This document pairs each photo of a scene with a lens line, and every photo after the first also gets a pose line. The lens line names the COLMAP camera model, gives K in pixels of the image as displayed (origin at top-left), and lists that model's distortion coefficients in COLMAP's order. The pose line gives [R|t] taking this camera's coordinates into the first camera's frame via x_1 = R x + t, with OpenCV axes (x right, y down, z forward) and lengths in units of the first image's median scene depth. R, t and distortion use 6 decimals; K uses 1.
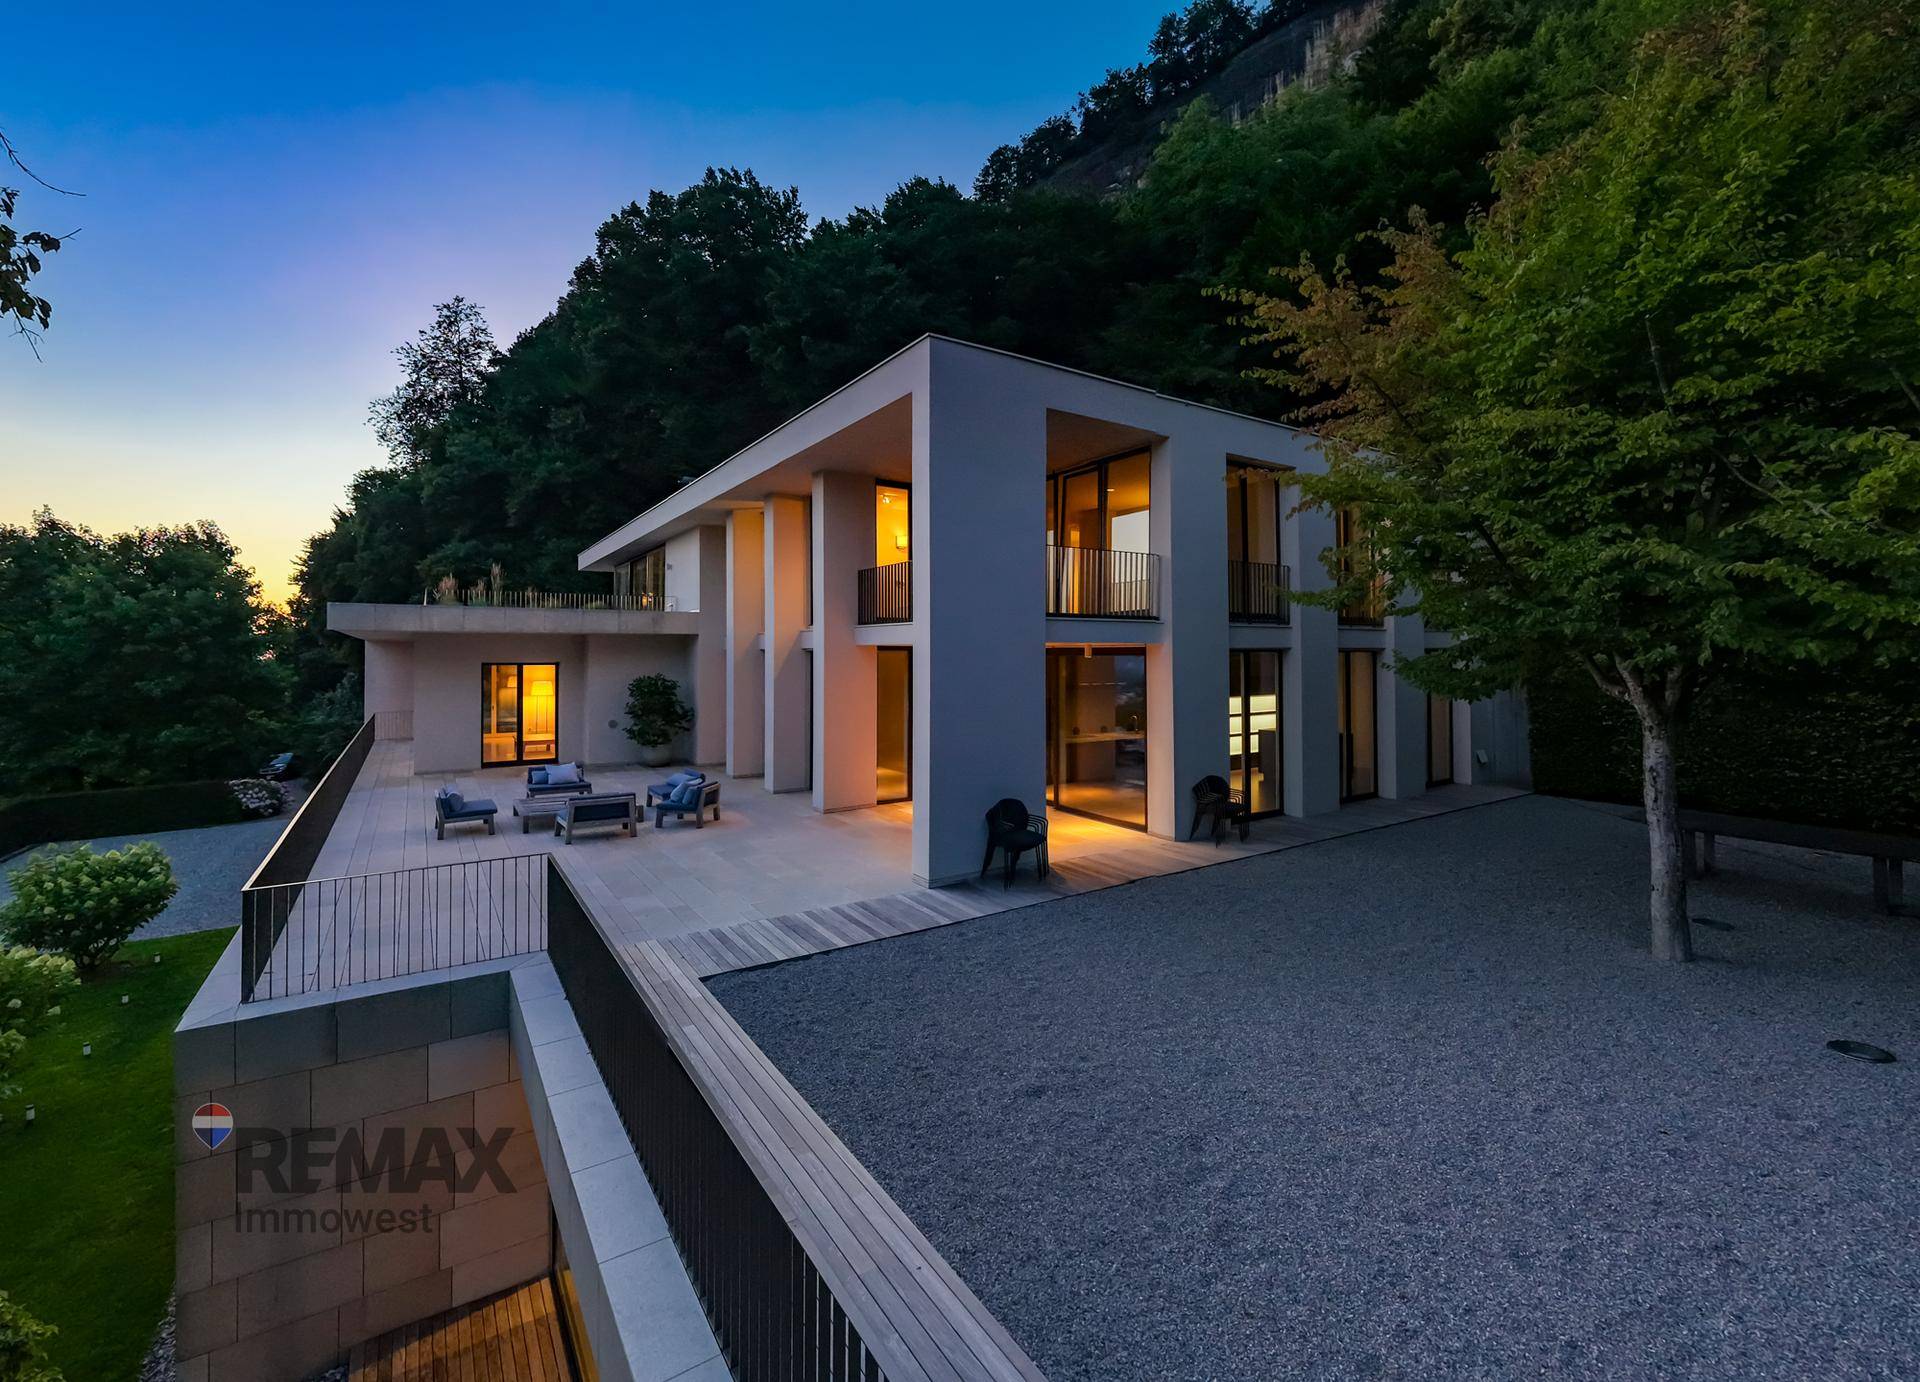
lens RADIAL K [[823.8, 0, 968.2], [0, 823.8, 656.7], [0, 0, 1]] dist [0.009418, -0.000115]
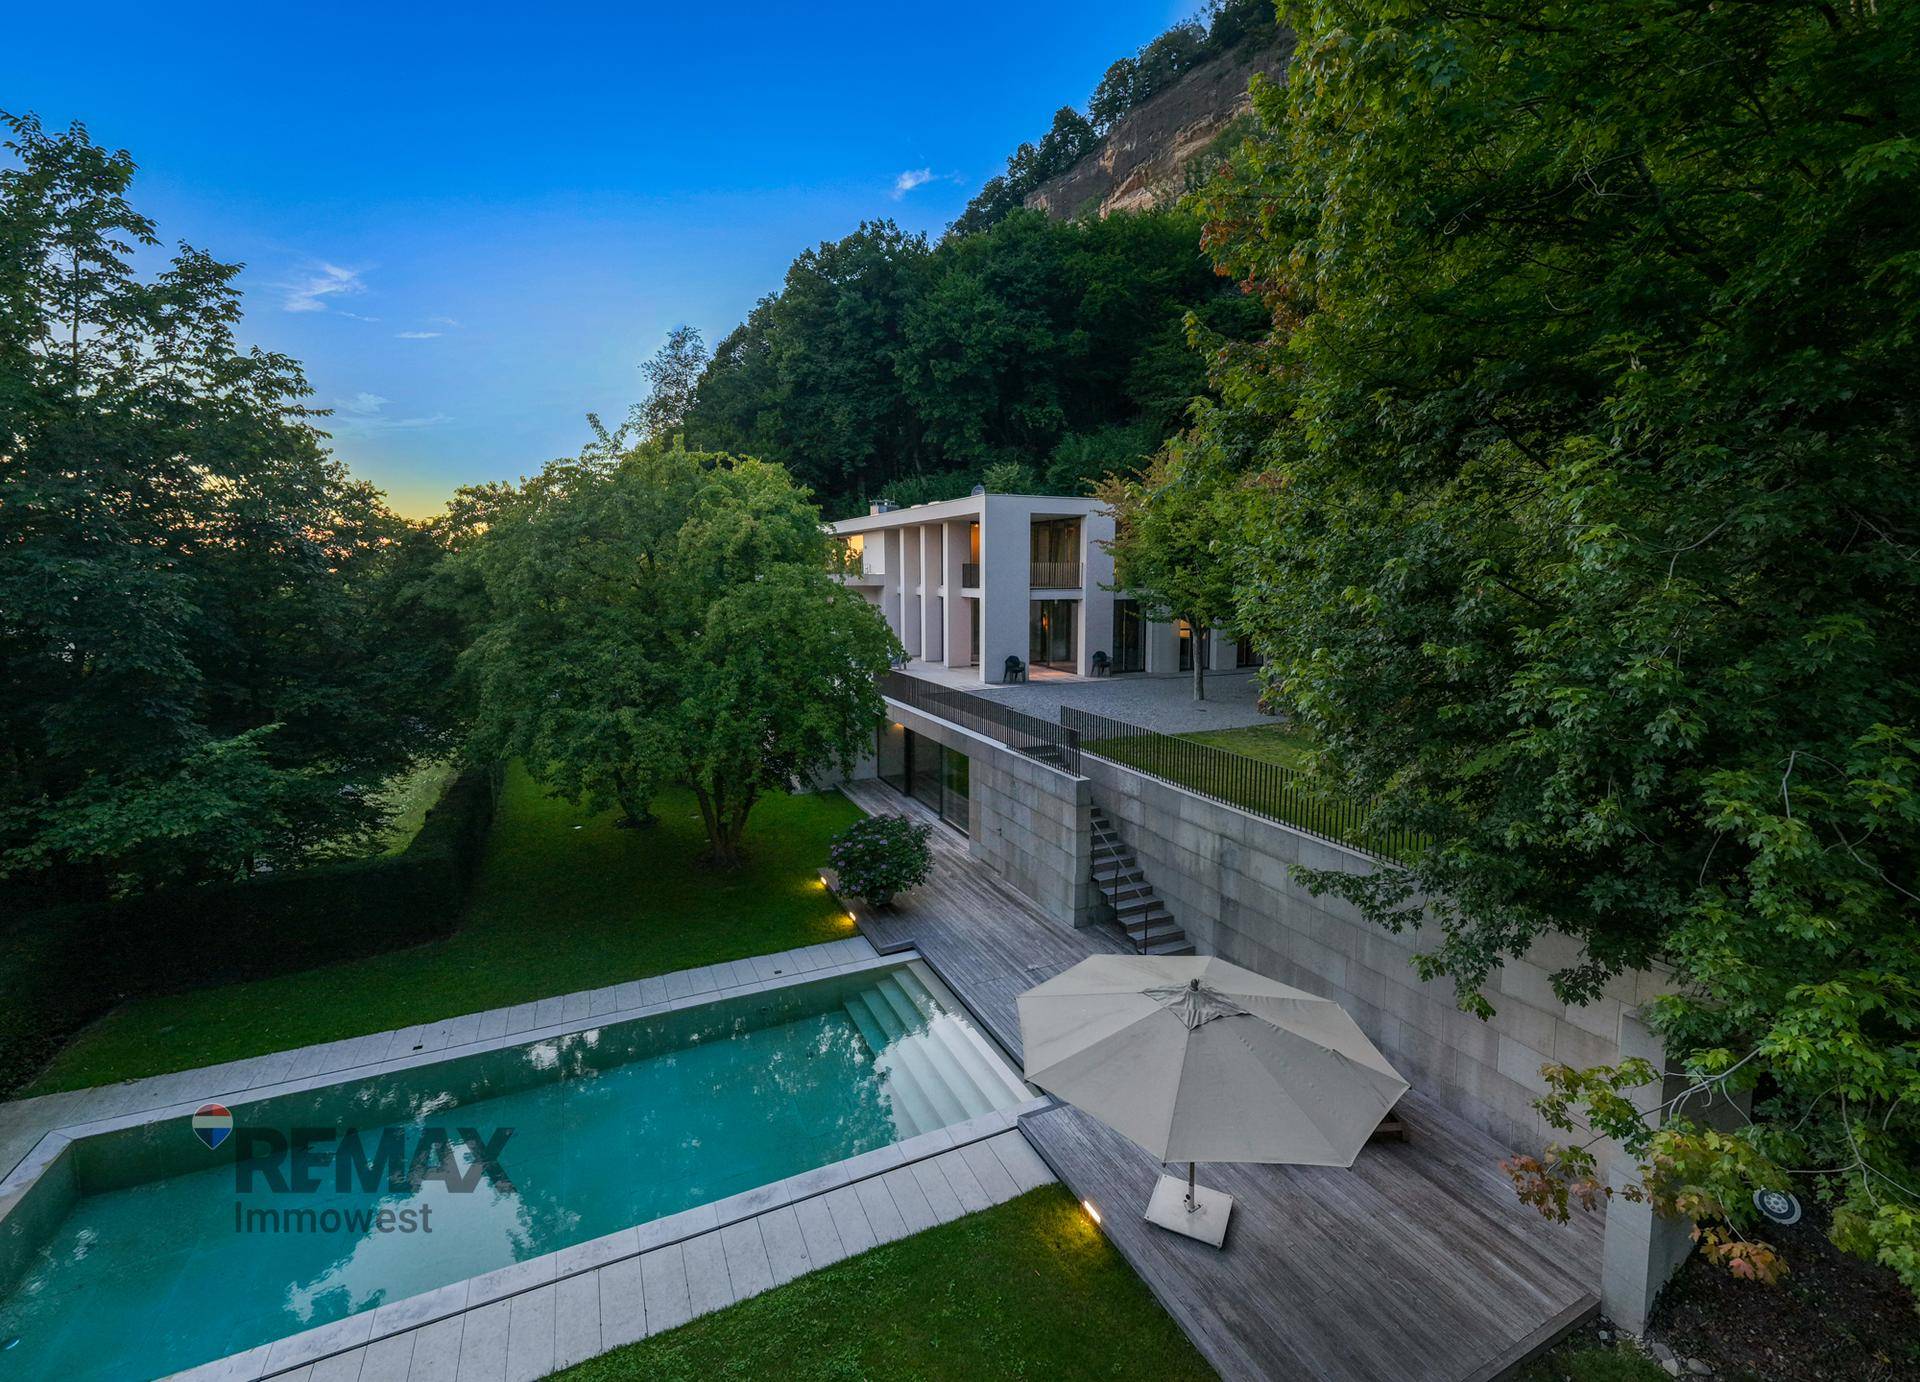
lens RADIAL K [[823.8, 0, 968.2], [0, 823.8, 656.7], [0, 0, 1]] dist [0.009418, -0.000115]
pose [[0.988505, 0.008303, -0.150959, 0.069748], [0.007275, 0.994722, 0.102350, -0.024990], [0.151012, -0.102272, 0.983227, -0.384533]]
